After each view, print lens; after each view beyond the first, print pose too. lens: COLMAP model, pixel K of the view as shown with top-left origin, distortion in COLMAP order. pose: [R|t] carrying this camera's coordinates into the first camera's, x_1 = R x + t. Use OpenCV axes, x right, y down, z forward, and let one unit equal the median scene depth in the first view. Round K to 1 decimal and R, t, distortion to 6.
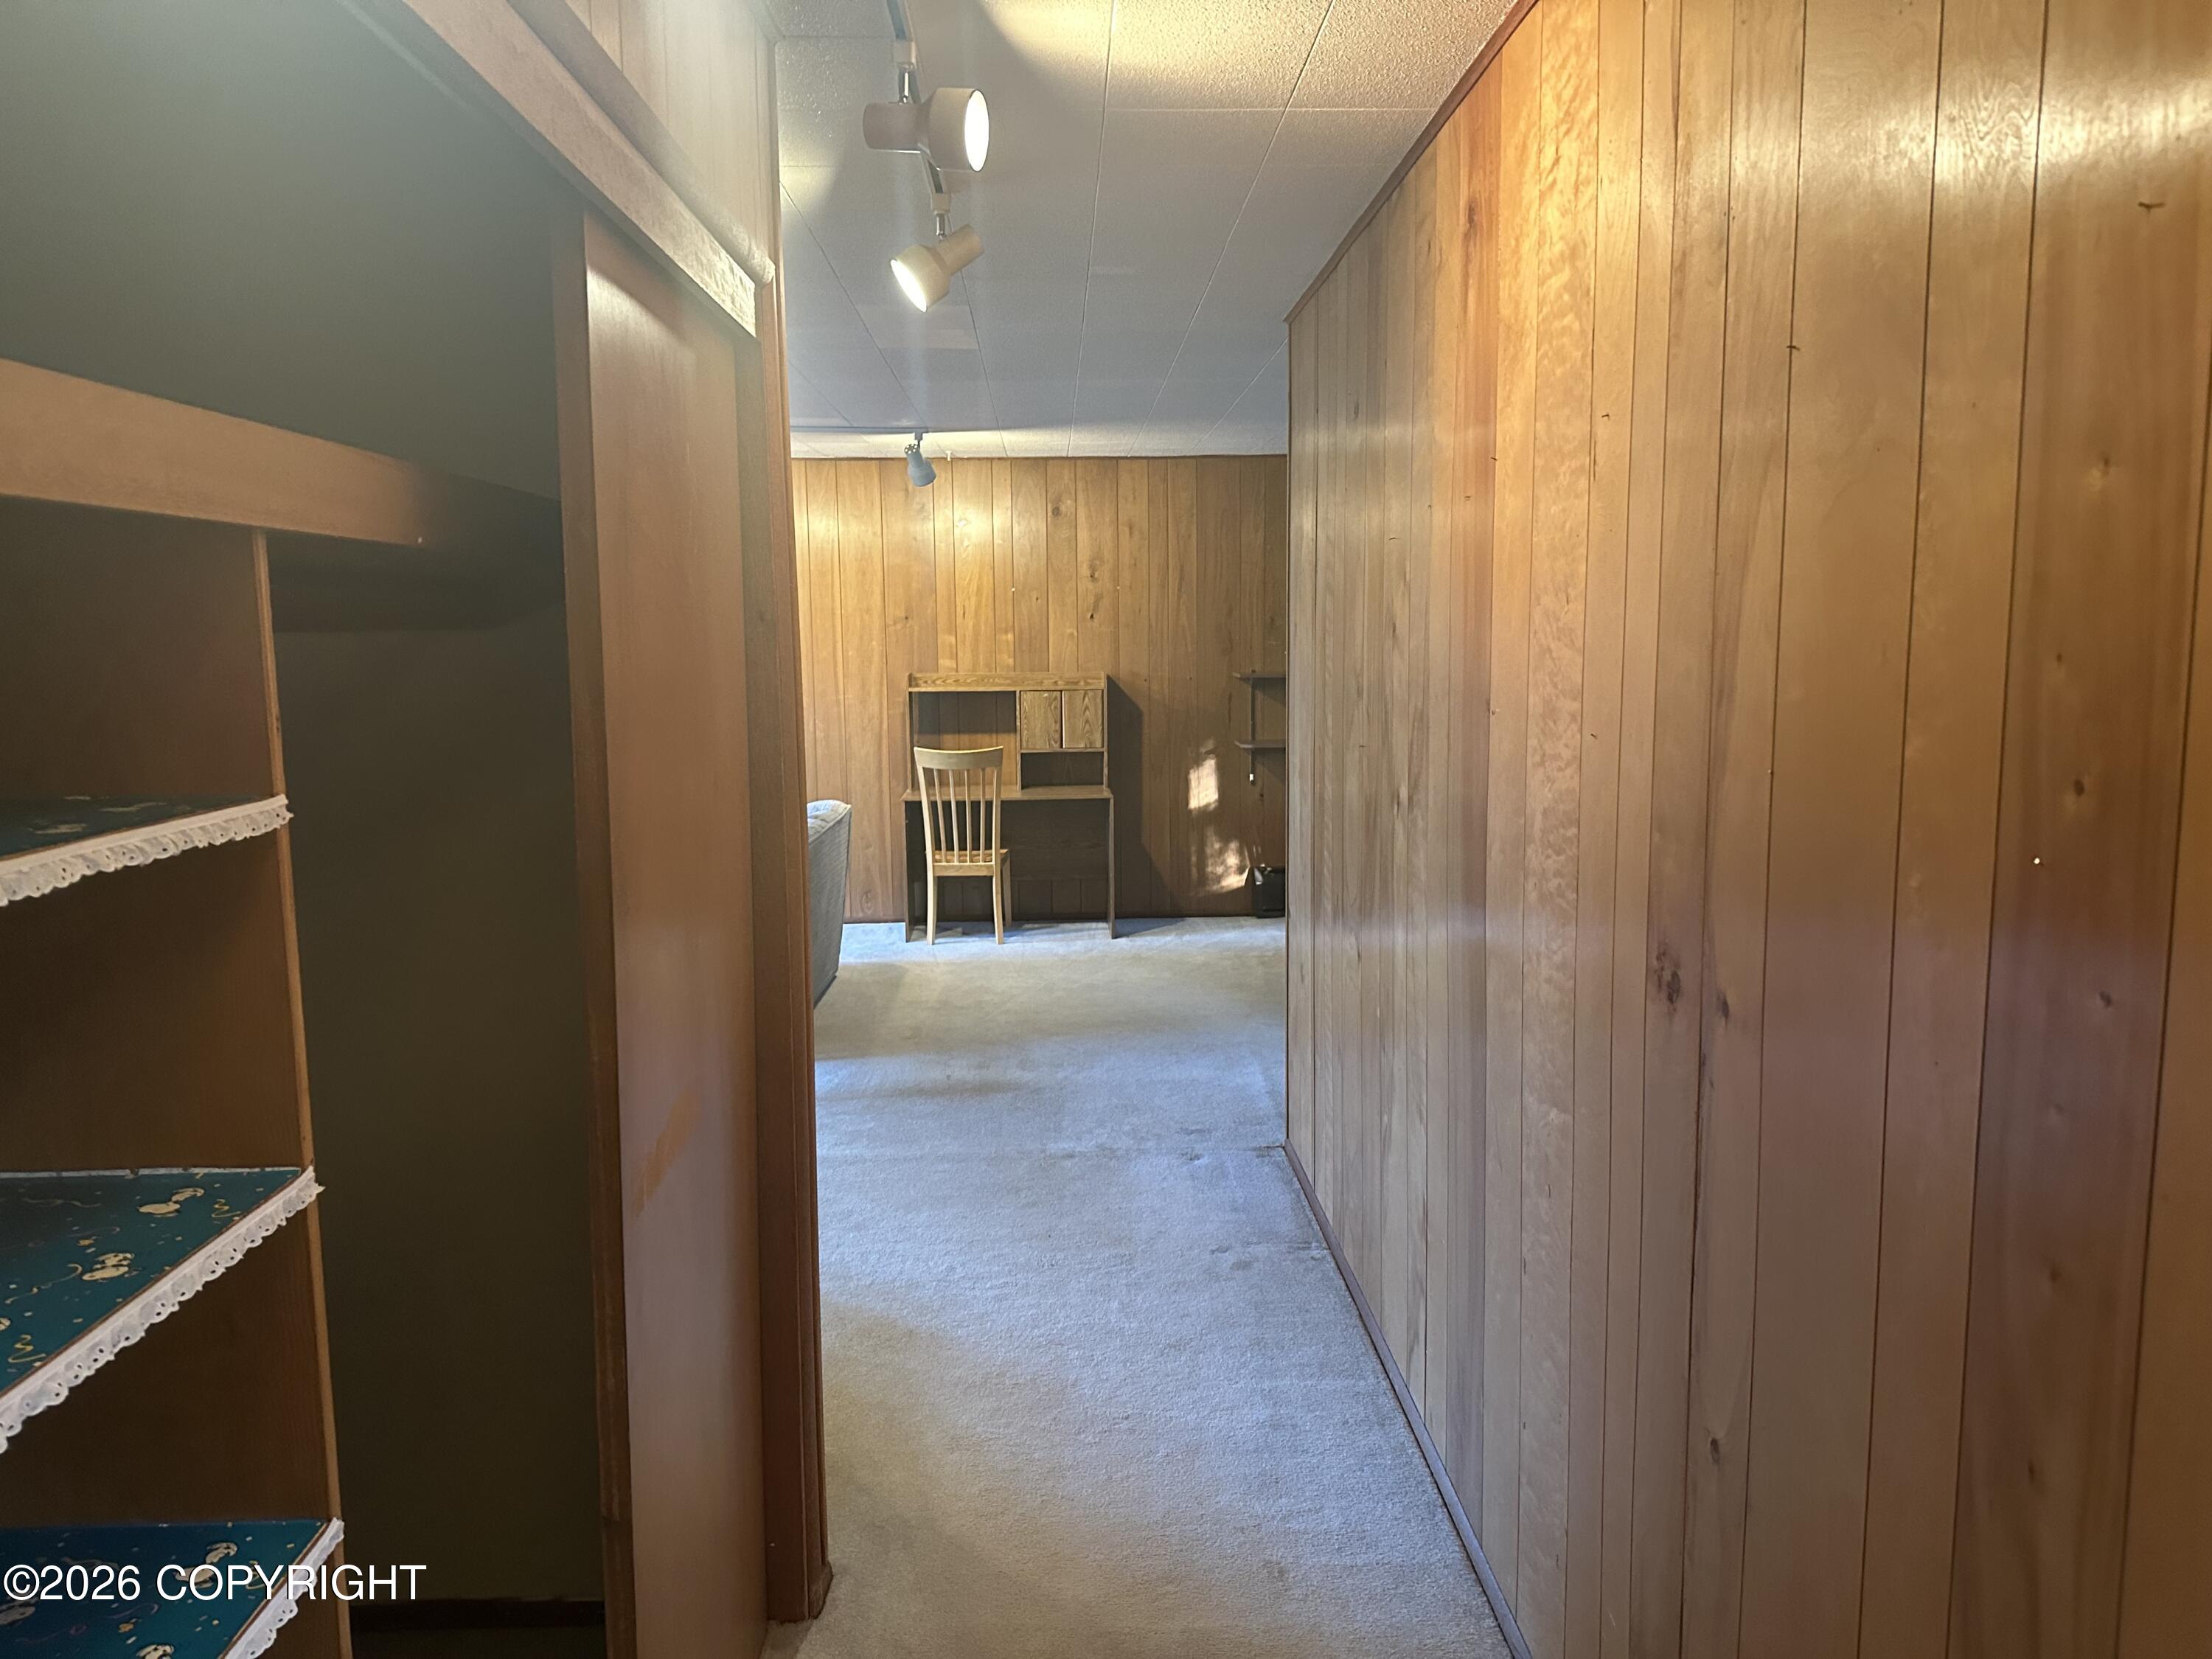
lens RADIAL K [[1550.6, 0, 1091.4], [0, 1550.6, 834.4], [0, 0, 1]] dist [0.056920, -0.078185]
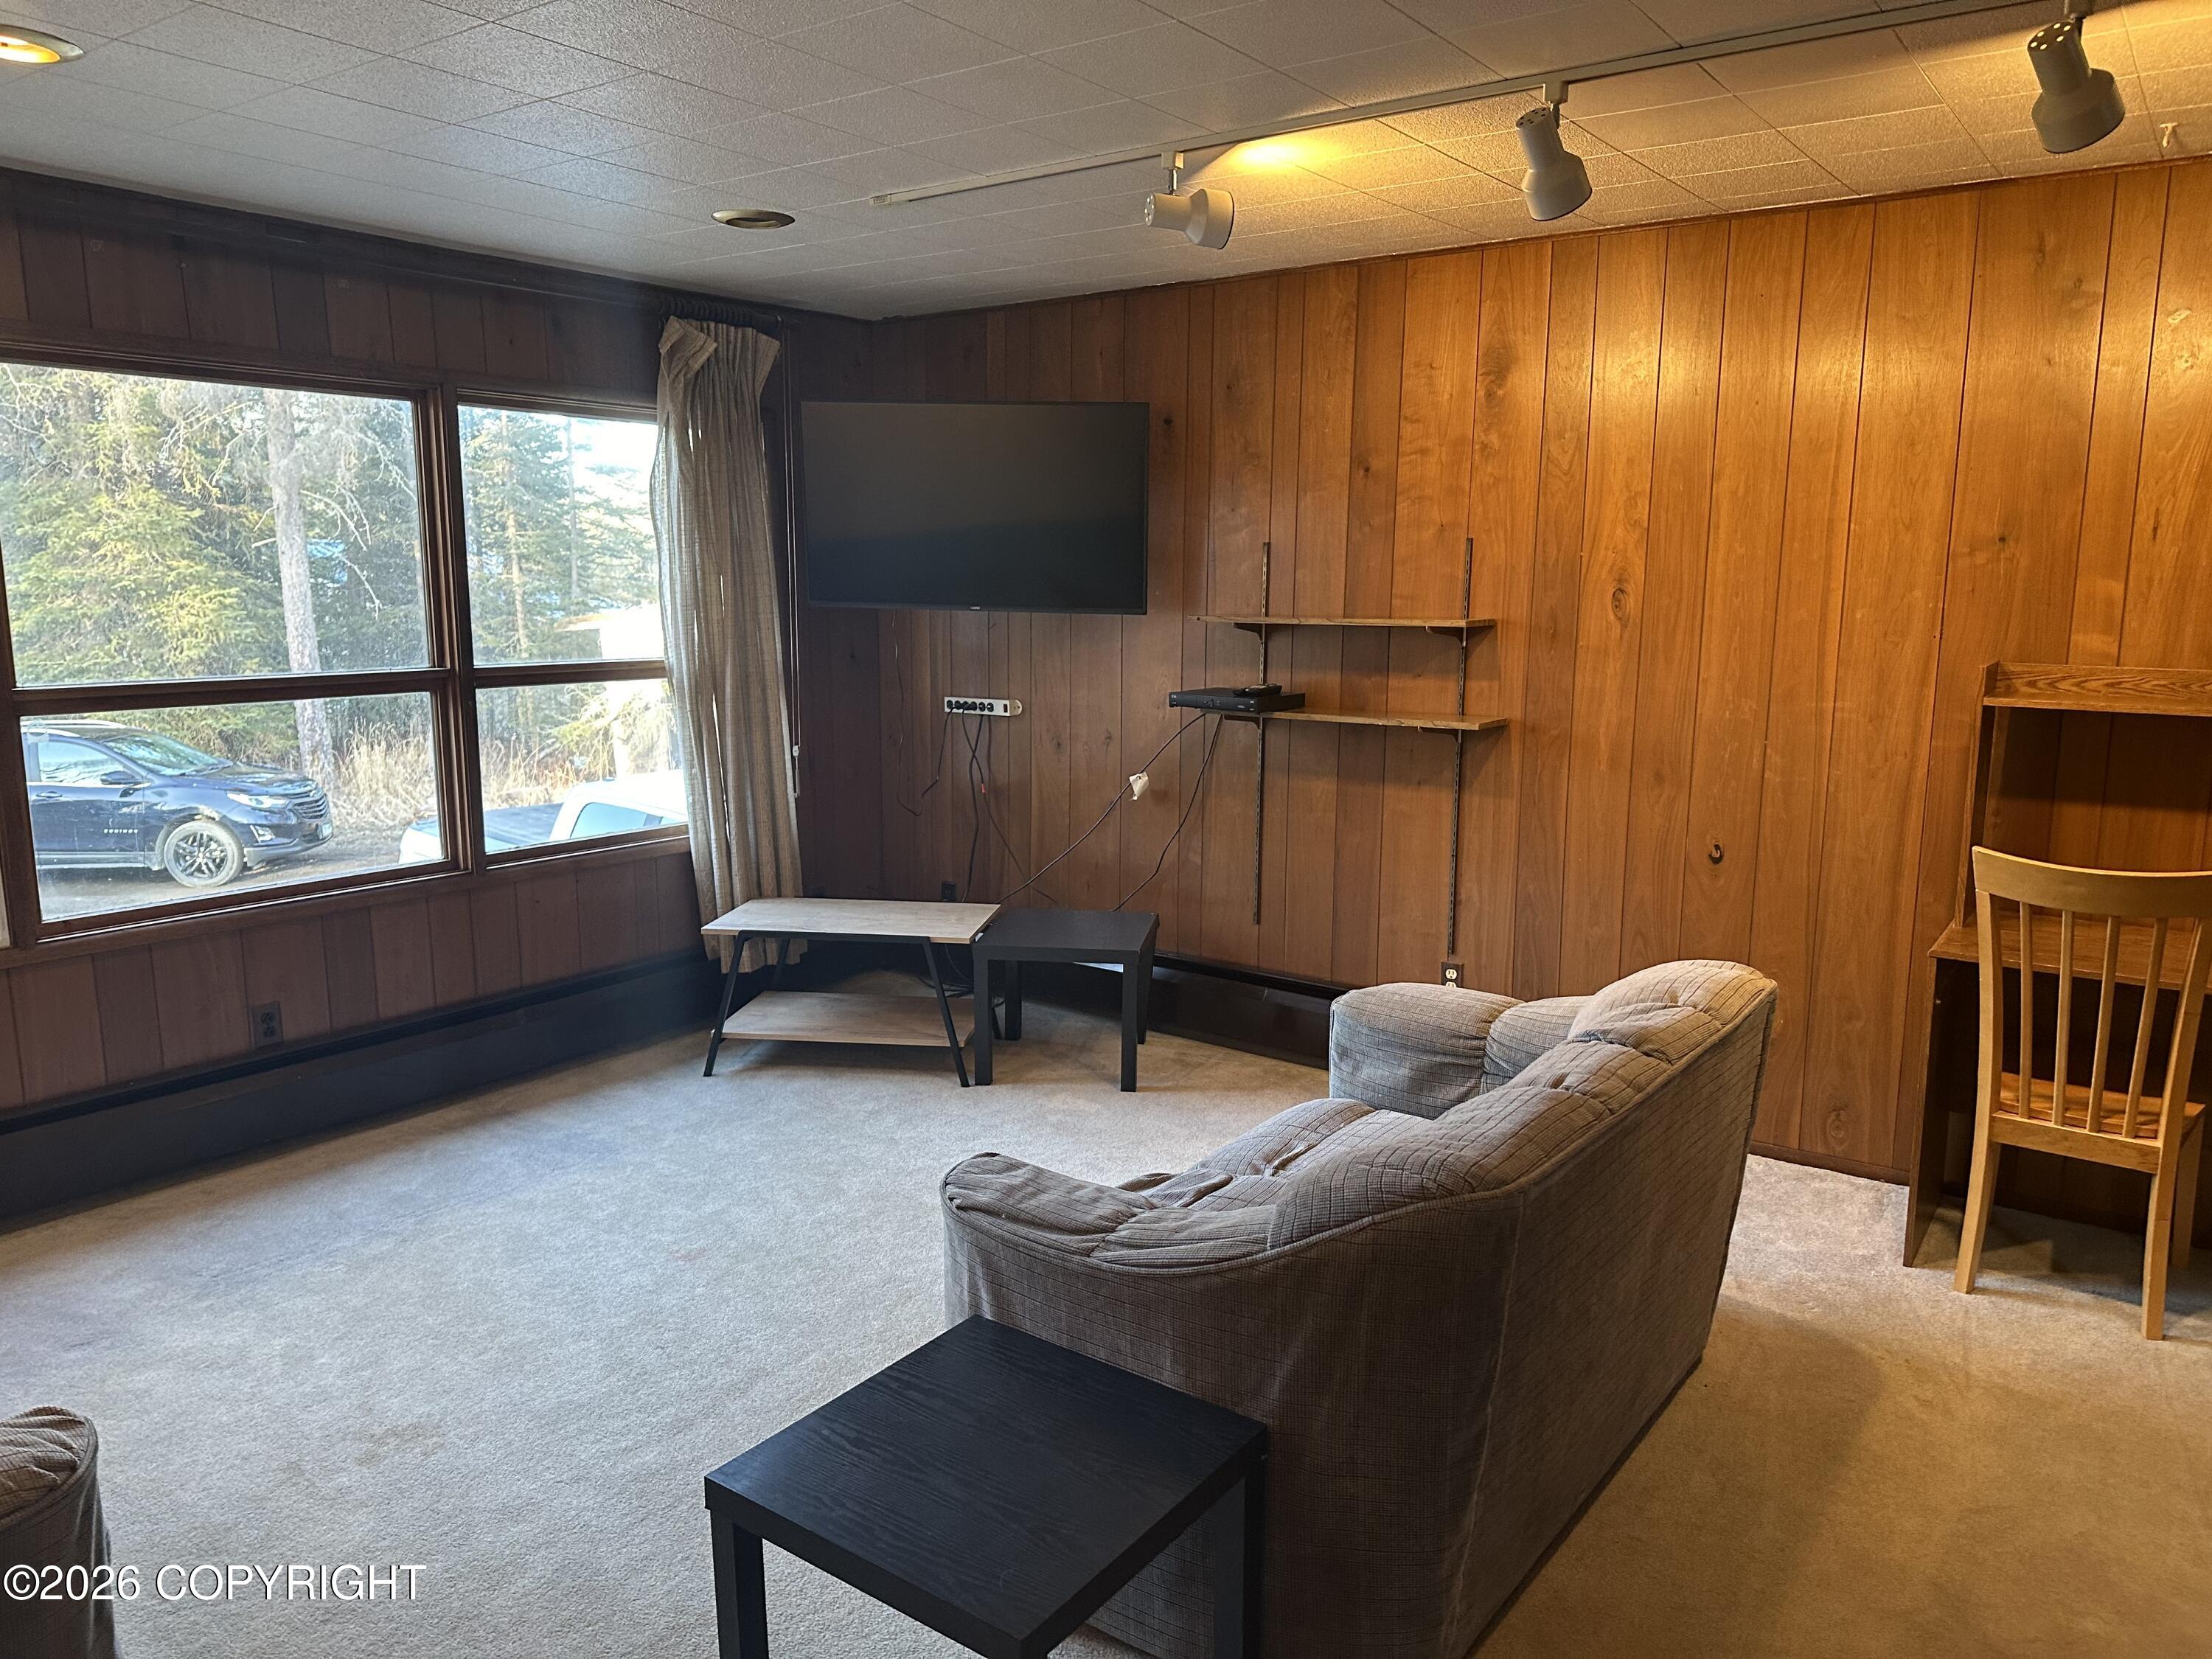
lens RADIAL K [[1550.6, 0, 1115.2], [0, 1550.6, 828.3], [0, 0, 1]] dist [0.056920, -0.078185]
pose [[0.790078, 0.111742, -0.602736, -0.039188], [-0.088934, 0.993737, 0.067653, -0.064056], [0.606521, 0.000152, 0.795067, 0.484019]]
